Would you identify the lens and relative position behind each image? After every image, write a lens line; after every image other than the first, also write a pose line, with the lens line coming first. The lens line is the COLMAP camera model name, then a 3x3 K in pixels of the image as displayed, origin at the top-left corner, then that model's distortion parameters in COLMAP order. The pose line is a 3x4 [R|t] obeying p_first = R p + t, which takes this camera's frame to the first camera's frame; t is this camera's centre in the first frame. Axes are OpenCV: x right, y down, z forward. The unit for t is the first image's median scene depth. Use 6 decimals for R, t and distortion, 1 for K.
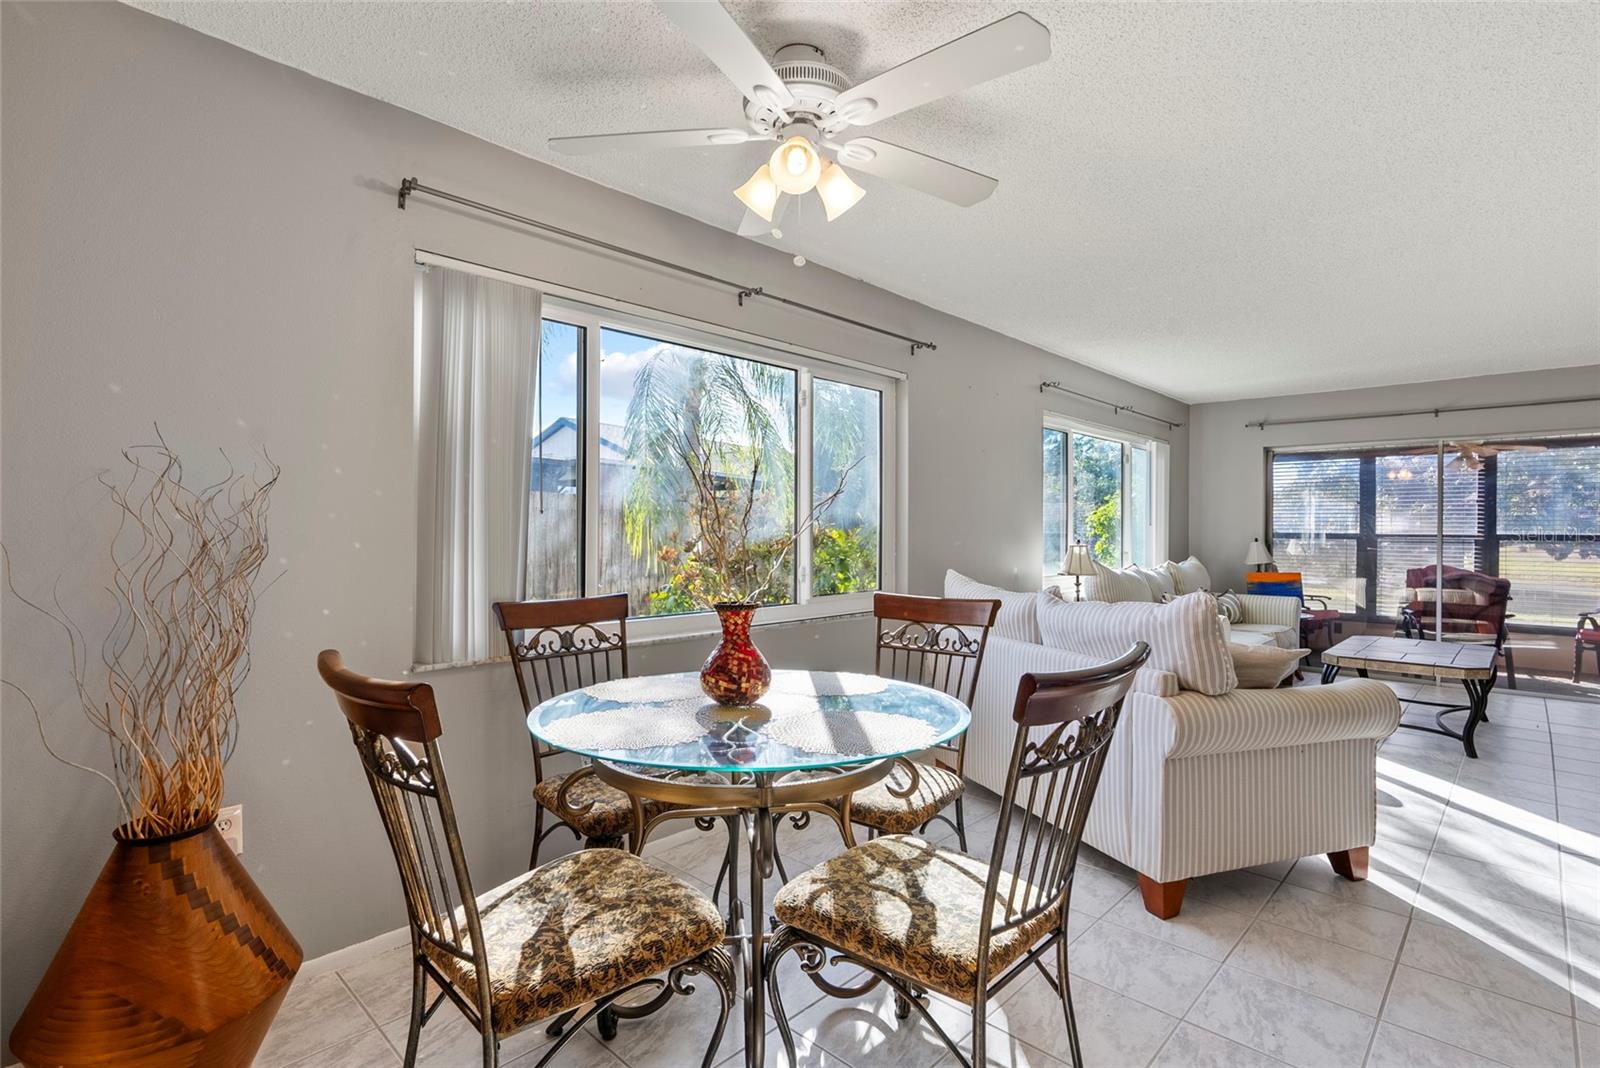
lens RADIAL K [[761.9, 0, 801.9], [0, 761.9, 531.2], [0, 0, 1]] dist [-0.012489, 0.003399]
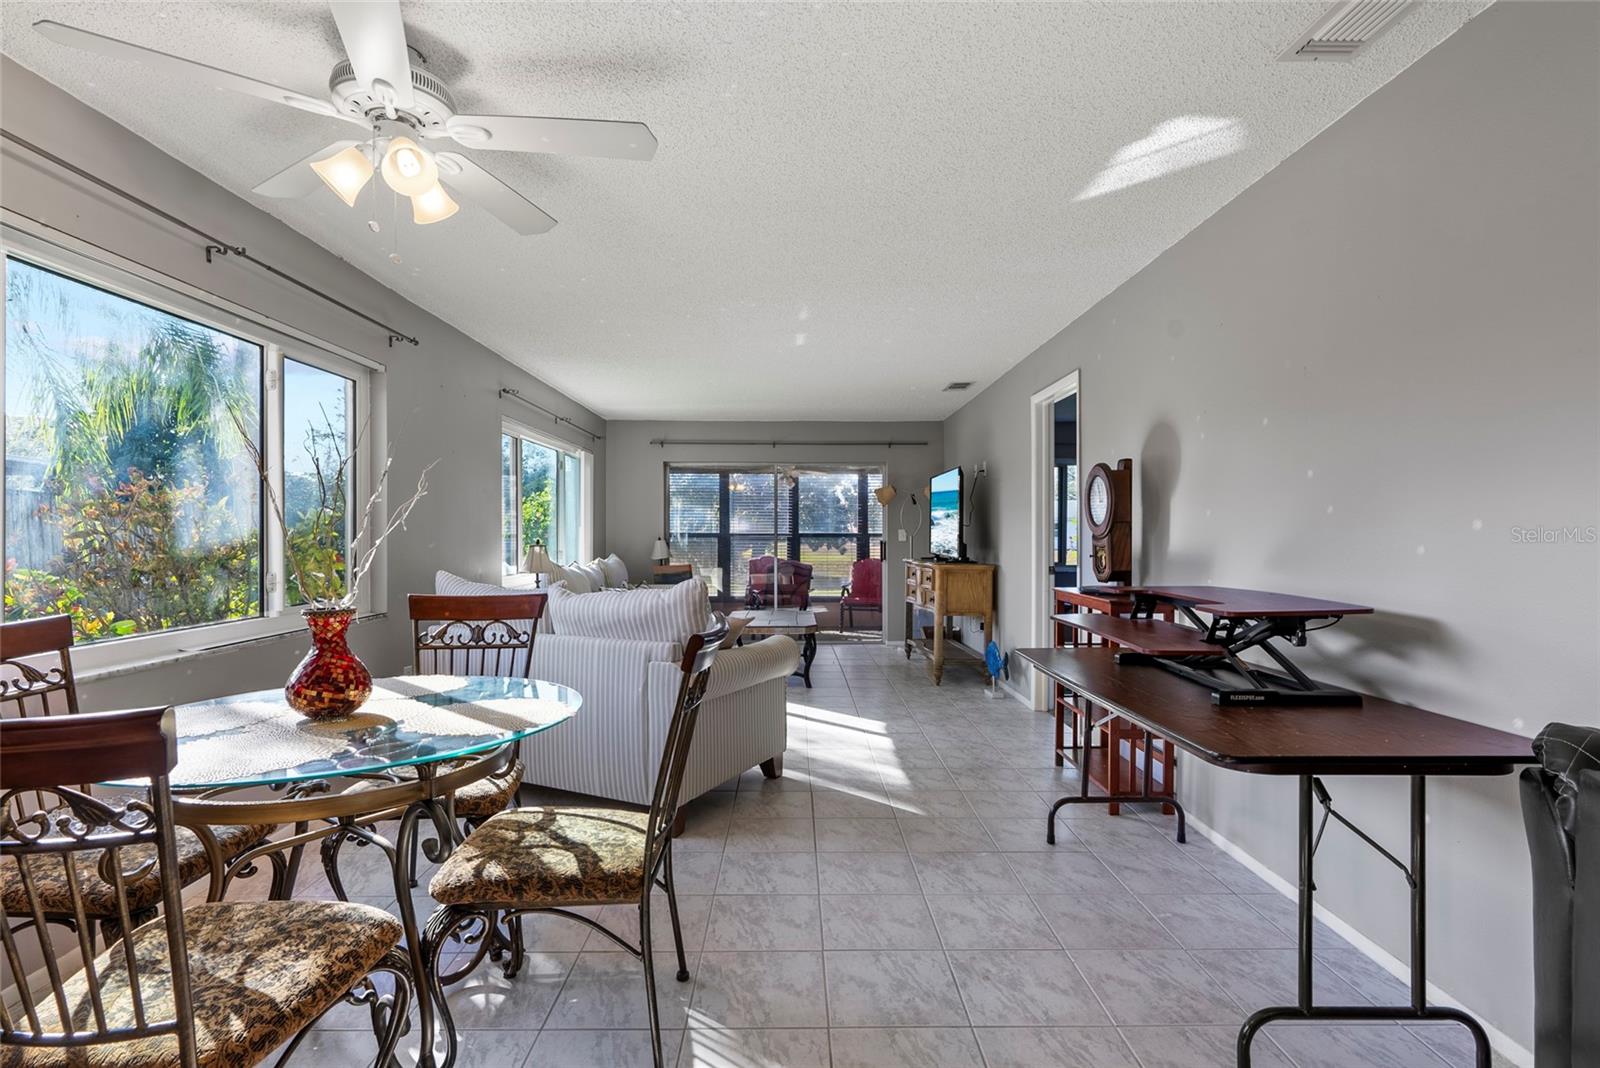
lens RADIAL K [[761.9, 0, 801.3], [0, 761.9, 528.8], [0, 0, 1]] dist [-0.012489, 0.003399]
pose [[0.716053, -0.000139, 0.698046, -0.258605], [0.002958, 0.999992, -0.002835, -0.000014], [-0.698040, 0.004095, 0.716047, -0.059698]]
